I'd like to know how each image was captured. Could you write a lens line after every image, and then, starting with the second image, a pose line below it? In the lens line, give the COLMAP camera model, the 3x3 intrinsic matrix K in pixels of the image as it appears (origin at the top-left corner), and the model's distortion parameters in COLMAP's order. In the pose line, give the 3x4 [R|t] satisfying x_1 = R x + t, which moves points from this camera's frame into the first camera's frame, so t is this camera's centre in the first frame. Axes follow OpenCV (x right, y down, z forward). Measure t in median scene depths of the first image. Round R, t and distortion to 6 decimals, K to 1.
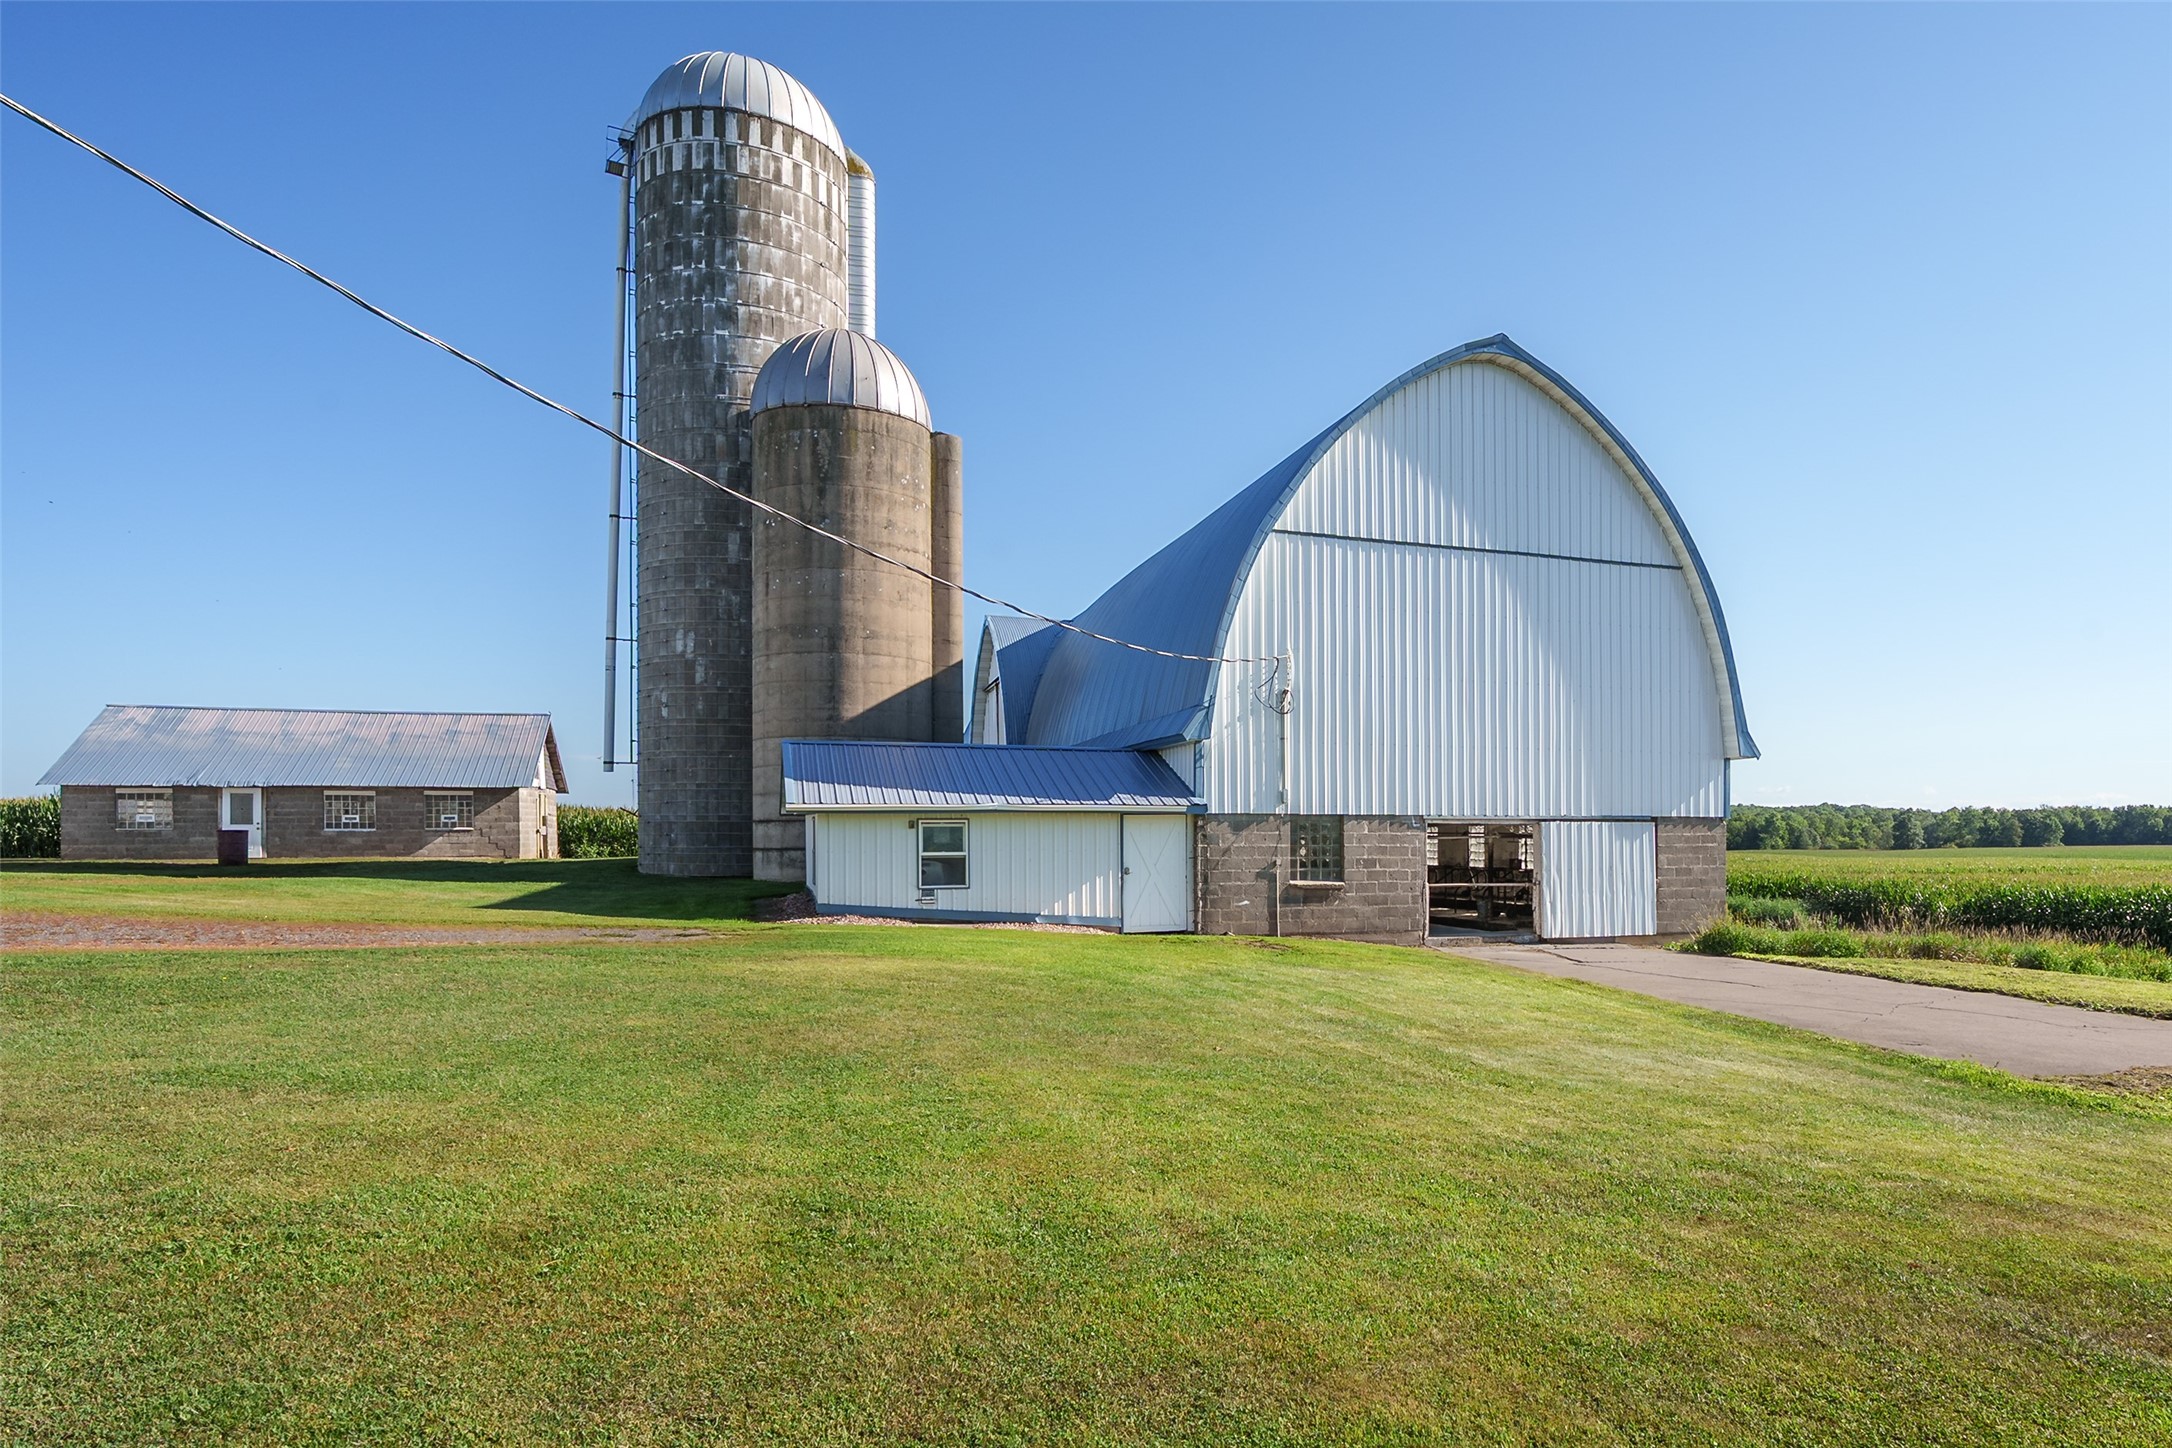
lens RADIAL K [[1236.3, 0, 1086.9], [0, 1236.3, 779.6], [0, 0, 1]] dist [-0.000809, -0.000260]
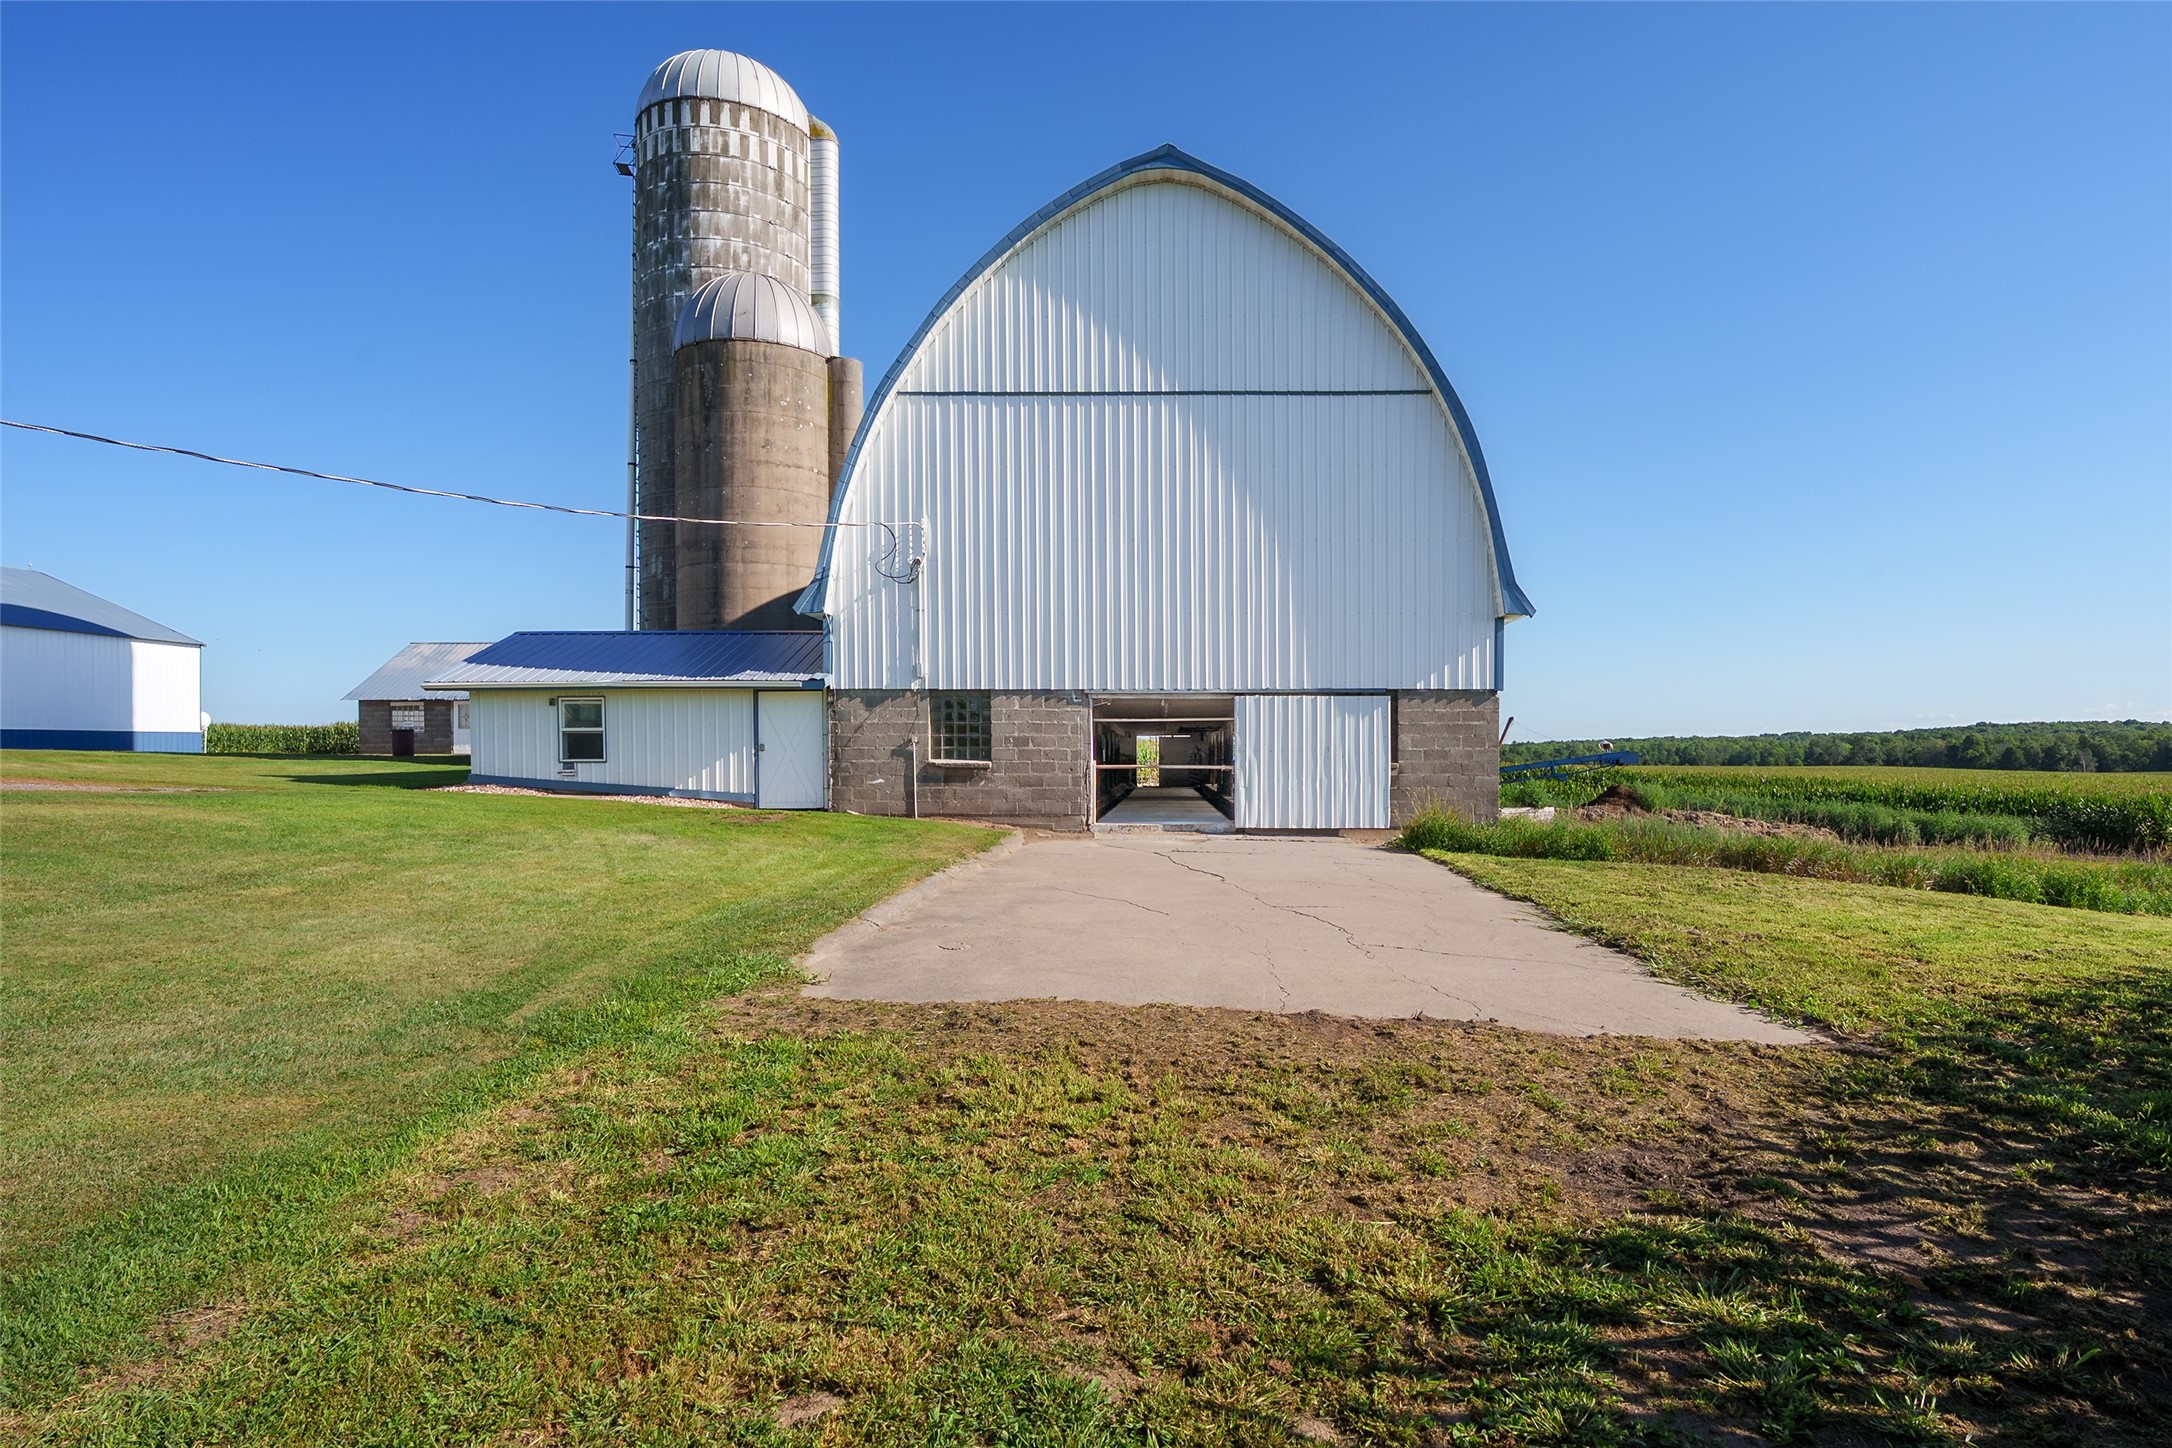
lens RADIAL K [[1061.0, 0, 1086.0], [0, 1061.0, 724.0], [0, 0, 1]] dist [0.003677, 0.000287]
pose [[0.941387, -0.007934, -0.337236, 0.428262], [0.012149, 0.999872, 0.010388, 0.036772], [0.337111, -0.013877, 0.941363, 0.206938]]
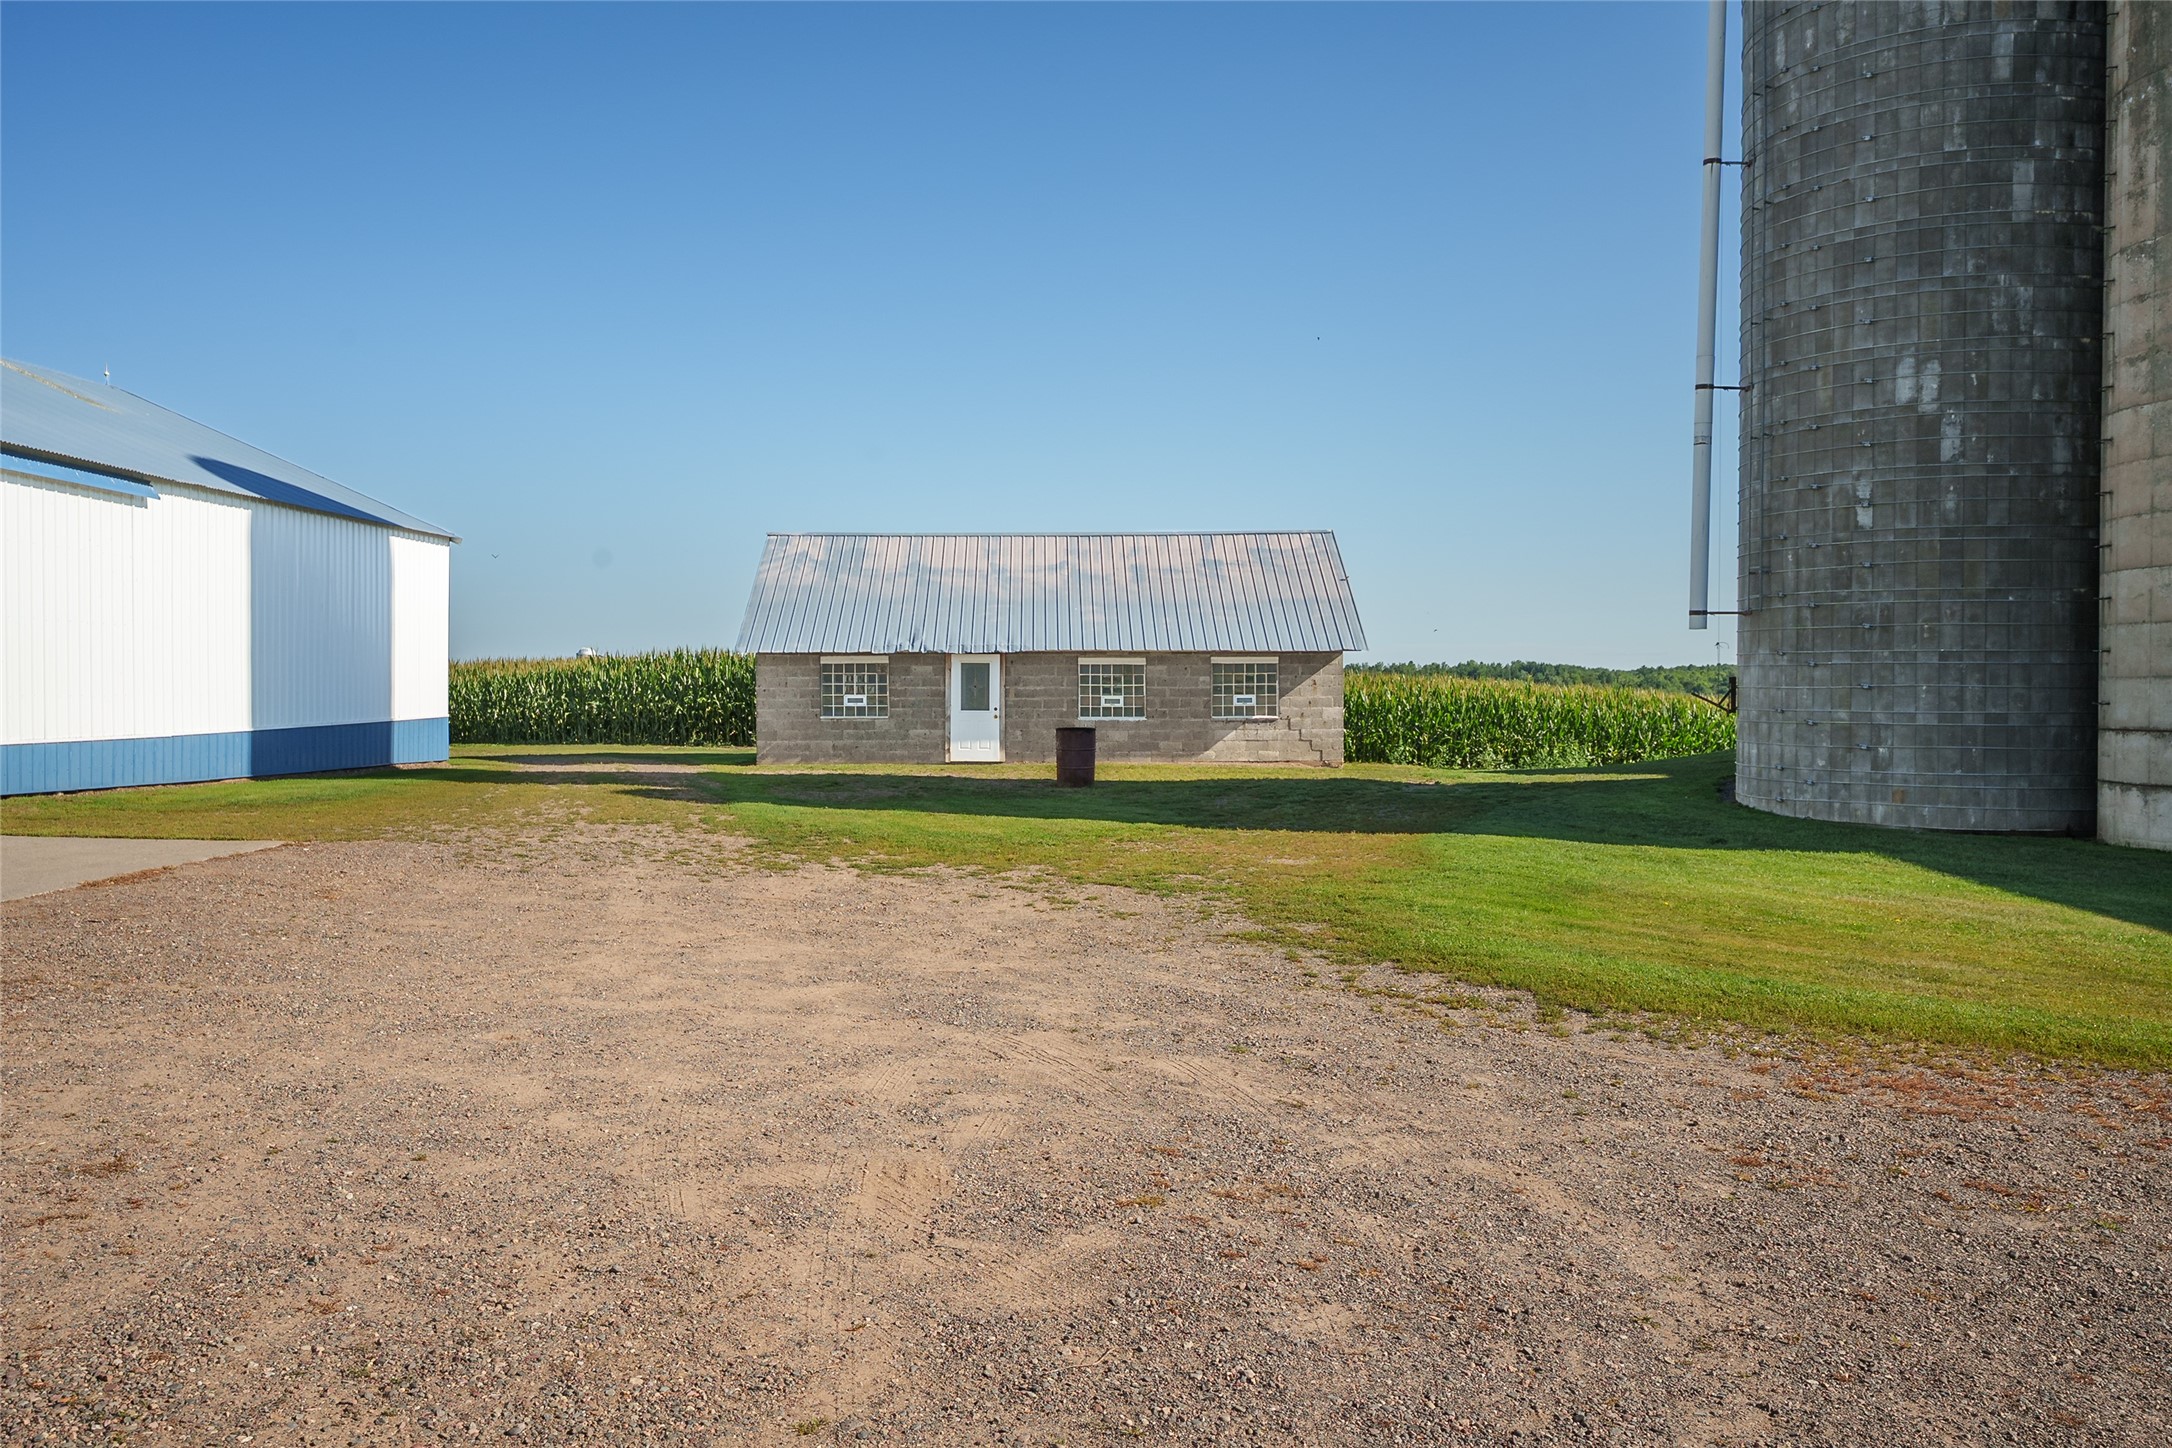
lens RADIAL K [[1789.1, 0, 1086.0], [0, 1789.1, 724.0], [0, 0, 1]] dist [-0.044881, 0.000454]
pose [[0.937762, 0.010516, -0.347118, -0.398649], [0.009402, 0.998406, 0.055648, -0.011801], [0.347150, -0.055448, 0.936169, 0.173008]]
